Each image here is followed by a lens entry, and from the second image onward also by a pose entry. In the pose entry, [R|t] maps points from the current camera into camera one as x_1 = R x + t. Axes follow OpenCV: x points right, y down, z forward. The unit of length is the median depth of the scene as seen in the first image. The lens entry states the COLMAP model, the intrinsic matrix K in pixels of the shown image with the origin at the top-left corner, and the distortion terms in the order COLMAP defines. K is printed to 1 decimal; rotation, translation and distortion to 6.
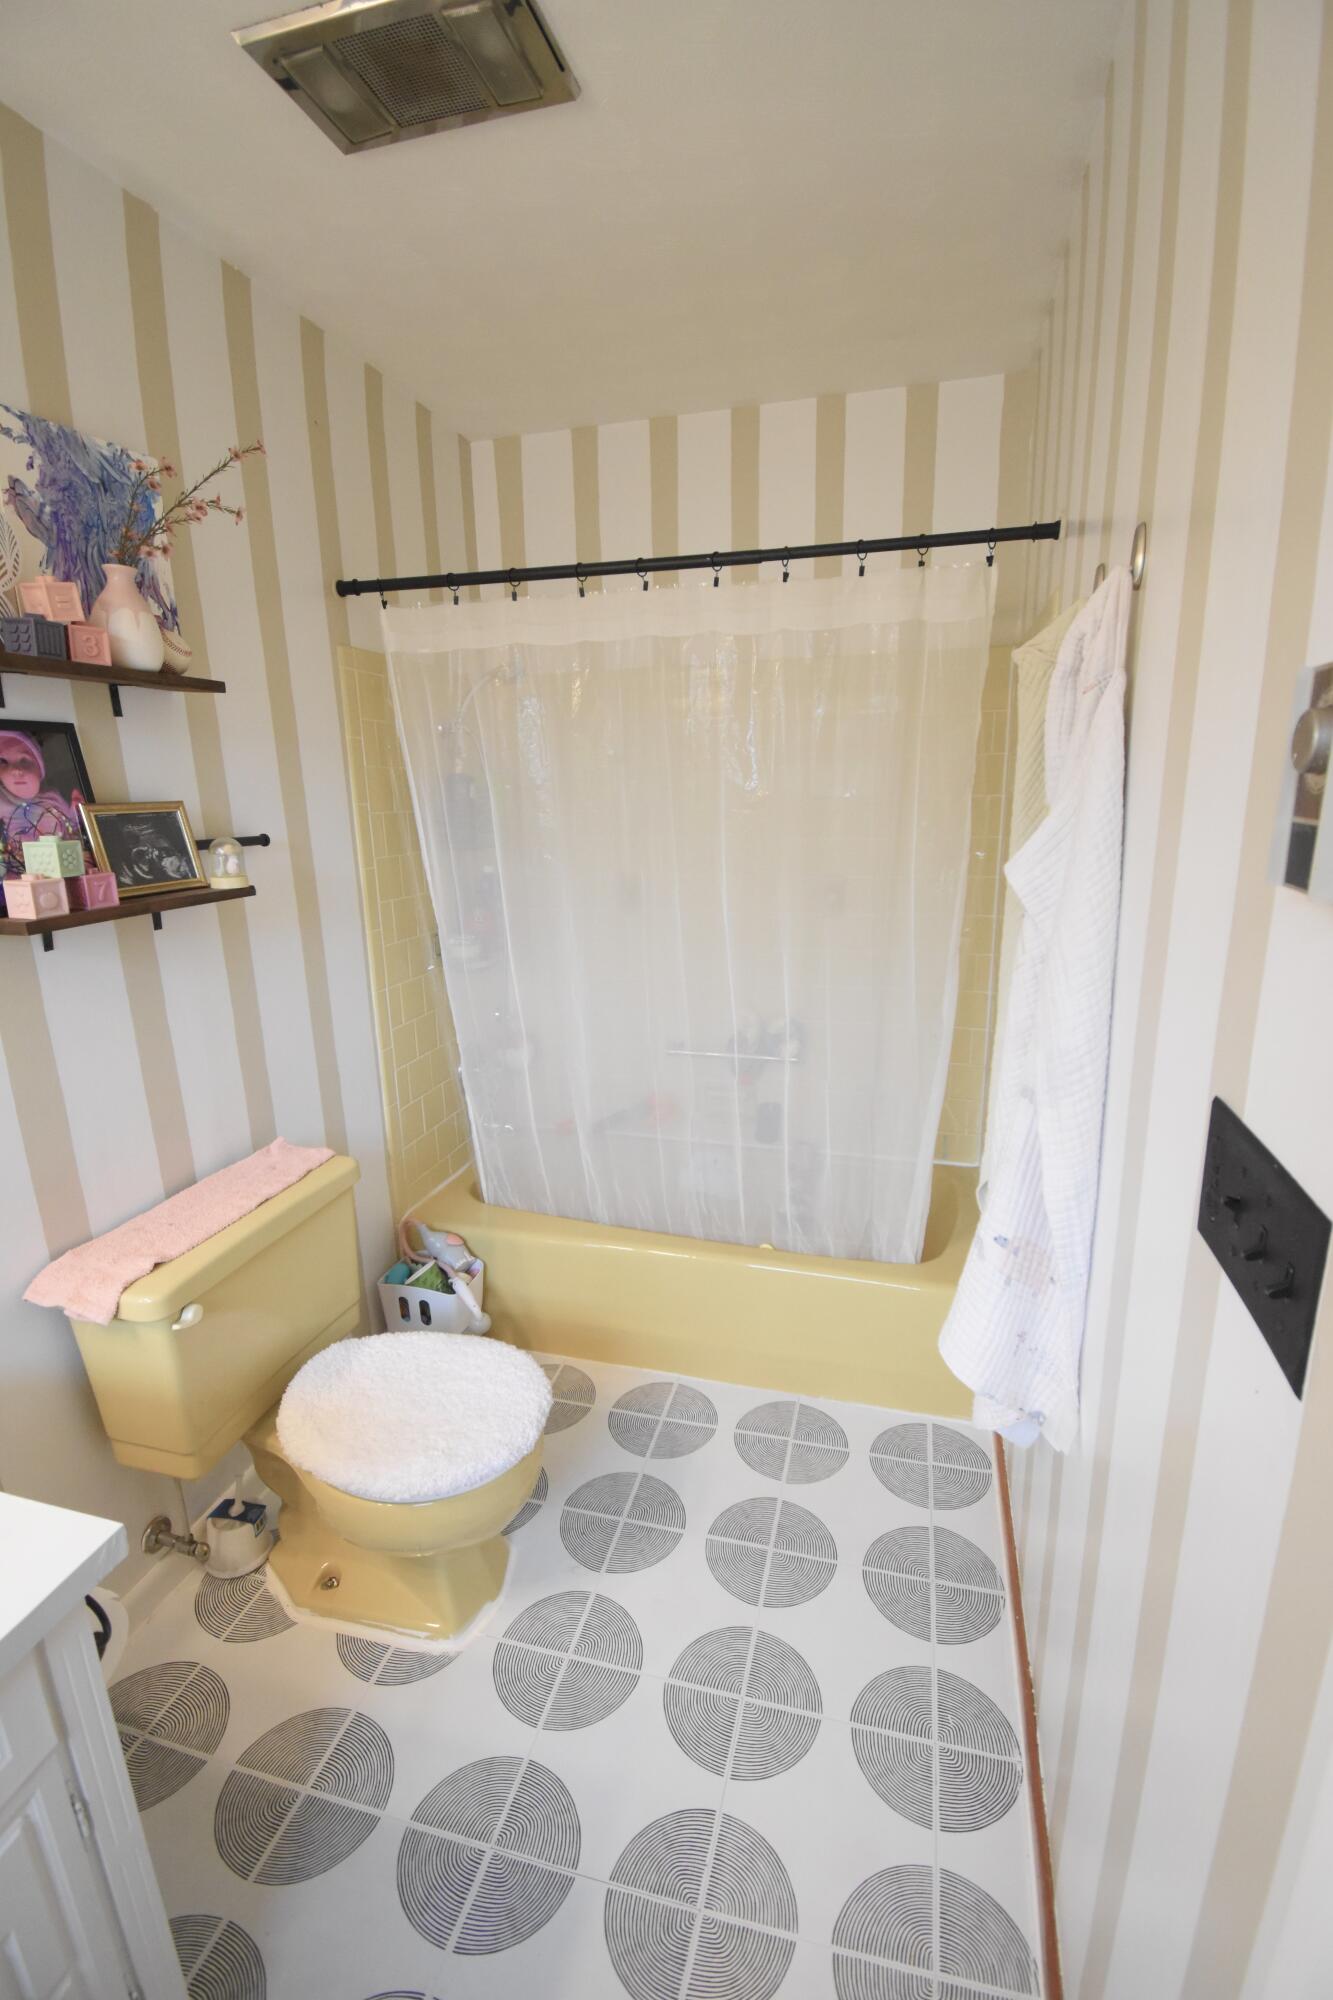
lens RADIAL K [[880.5, 0, 671.3], [0, 880.5, 999.9], [0, 0, 1]] dist [0.013902, -0.022169]
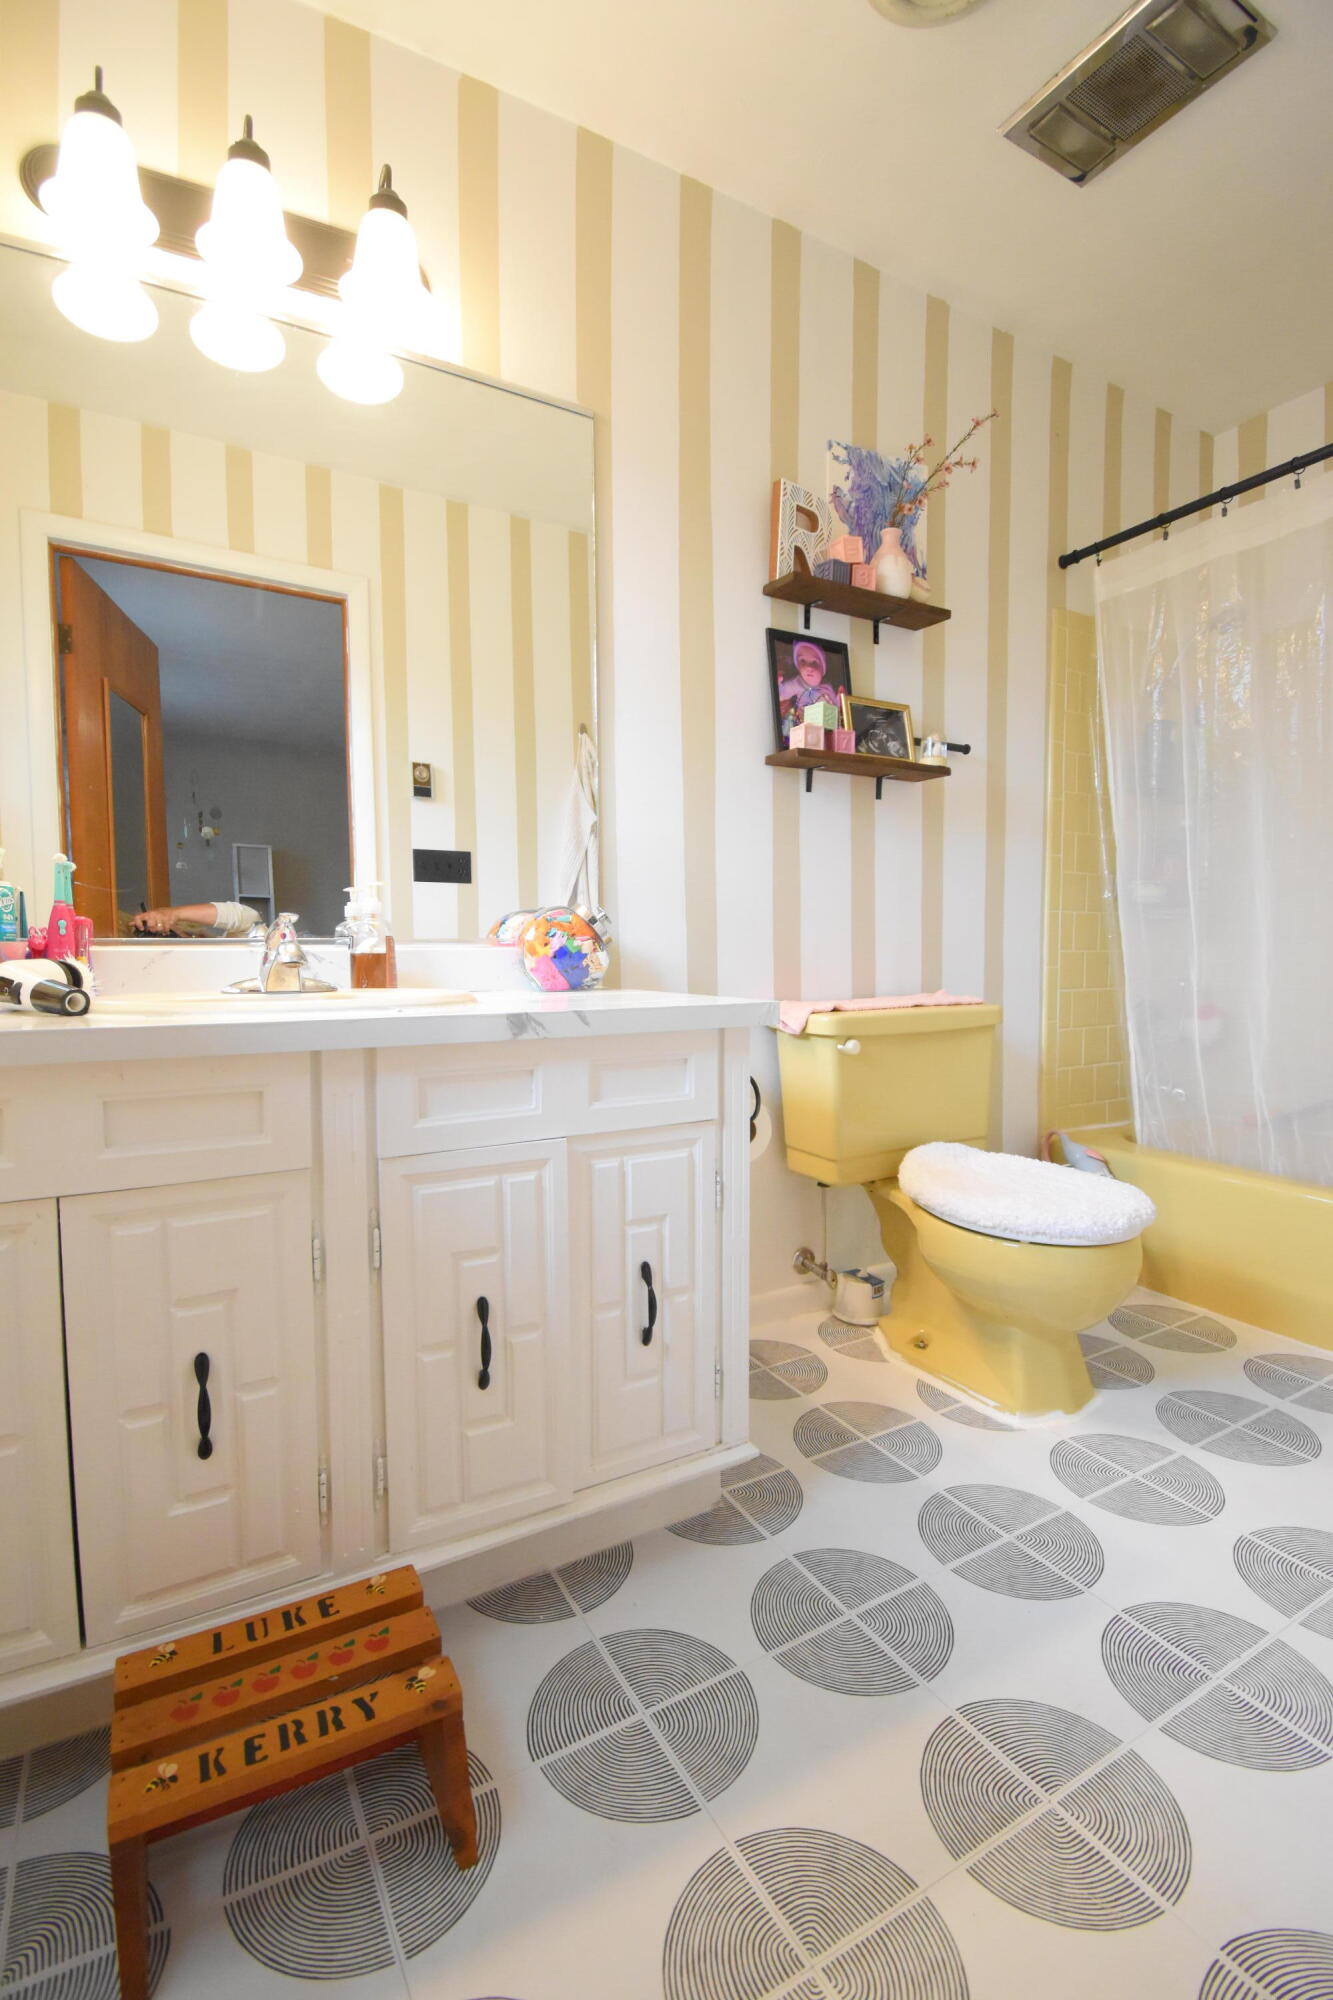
lens RADIAL K [[880.5, 0, 673.7], [0, 880.5, 1013.4], [0, 0, 1]] dist [0.013902, -0.022169]
pose [[0.704906, 0.061790, -0.706604, 0.179085], [-0.175346, 0.980459, -0.089187, 0.441350], [0.687285, 0.186769, 0.701966, -0.103553]]
